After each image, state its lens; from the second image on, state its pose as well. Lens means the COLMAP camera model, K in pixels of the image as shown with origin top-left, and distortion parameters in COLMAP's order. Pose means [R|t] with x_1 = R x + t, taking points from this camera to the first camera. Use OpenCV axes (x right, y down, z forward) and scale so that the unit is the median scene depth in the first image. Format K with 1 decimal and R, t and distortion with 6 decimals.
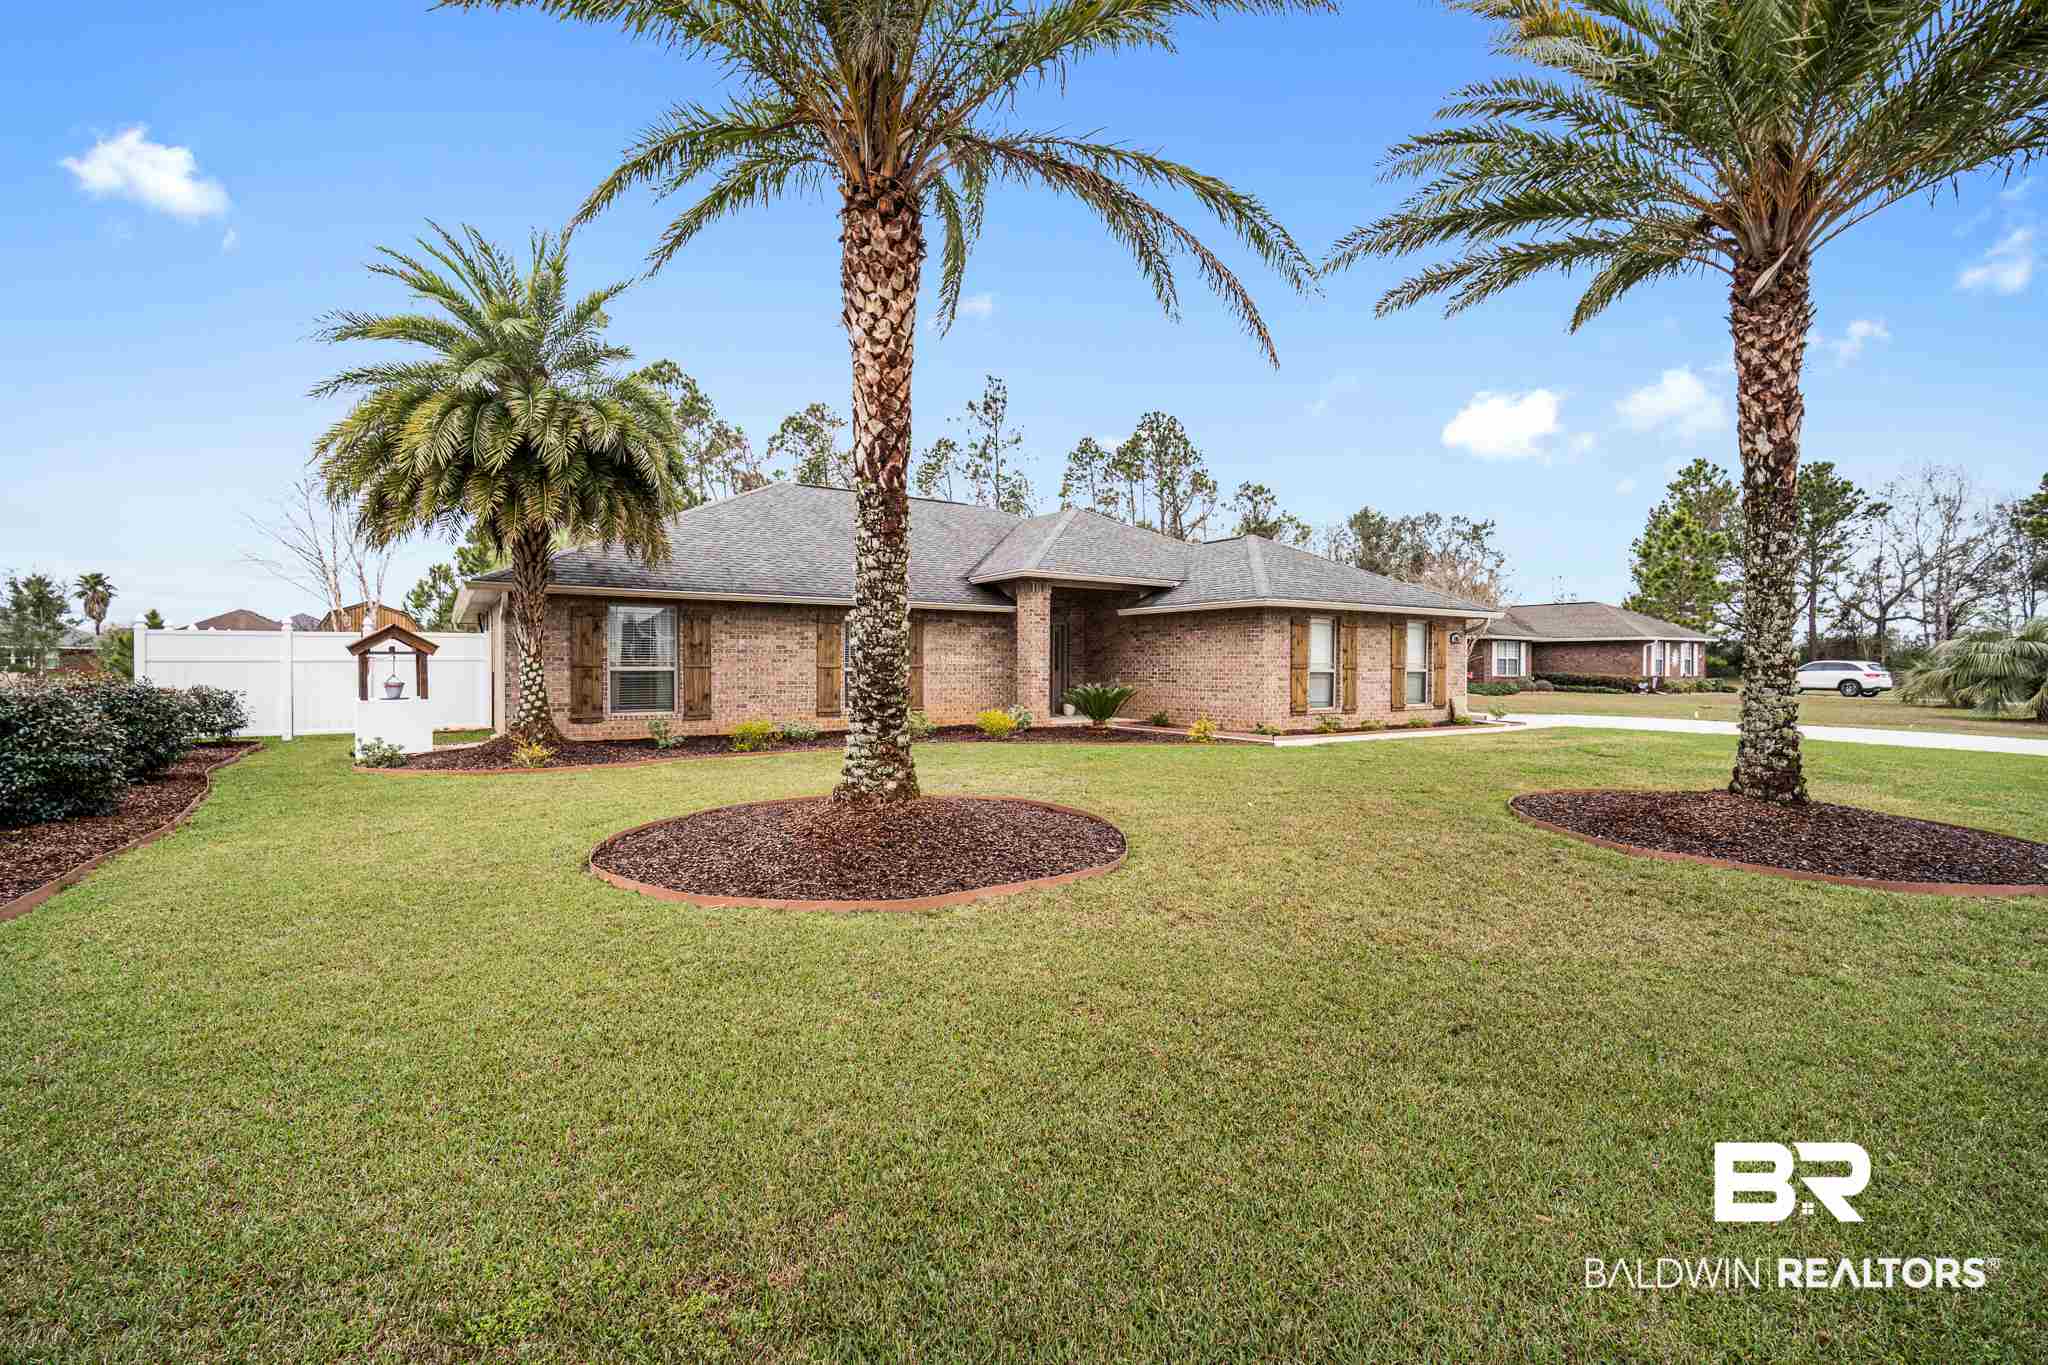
lens RADIAL K [[899.9, 0, 1024.0], [0, 899.9, 682.5], [0, 0, 1]] dist [-0.003157, -0.000094]
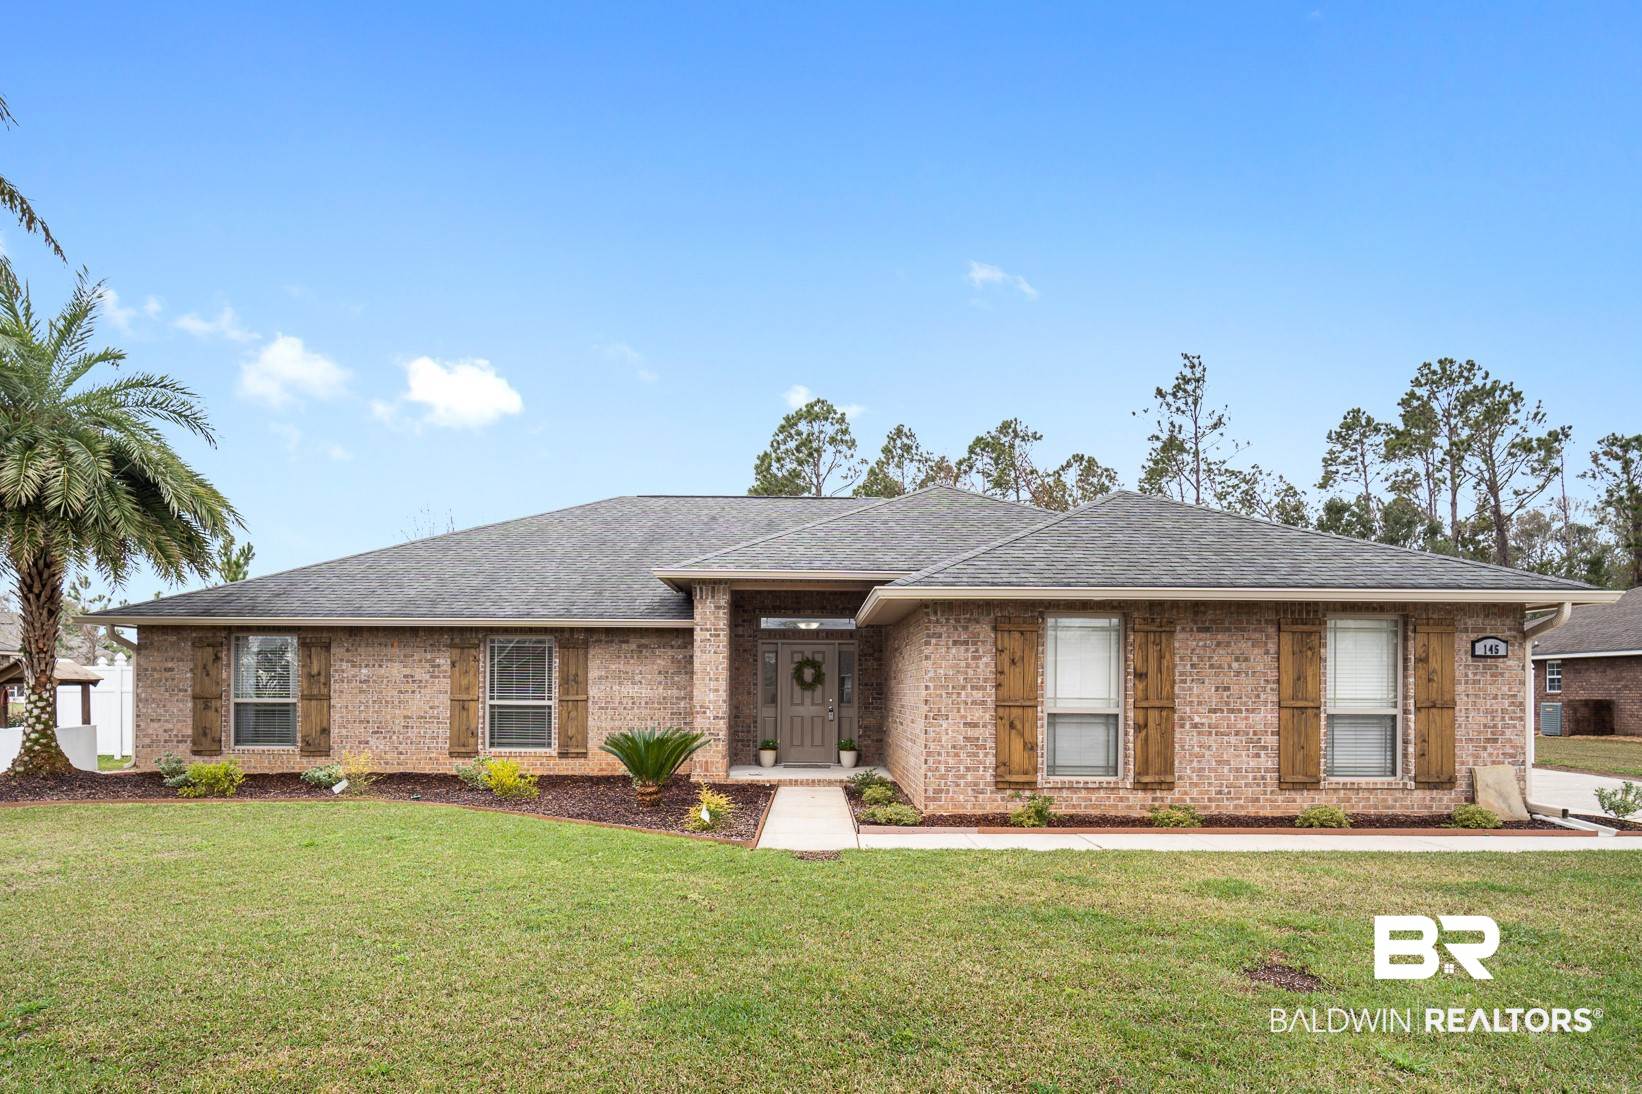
lens RADIAL K [[895.1, 0, 821.0], [0, 895.1, 700.3], [0, 0, 1]] dist [-0.005375, 0.000442]
pose [[0.843334, 0.006523, -0.537350, 0.504565], [-0.013354, 0.999872, -0.008821, -0.012908], [0.537224, 0.014615, 0.843313, 0.450183]]
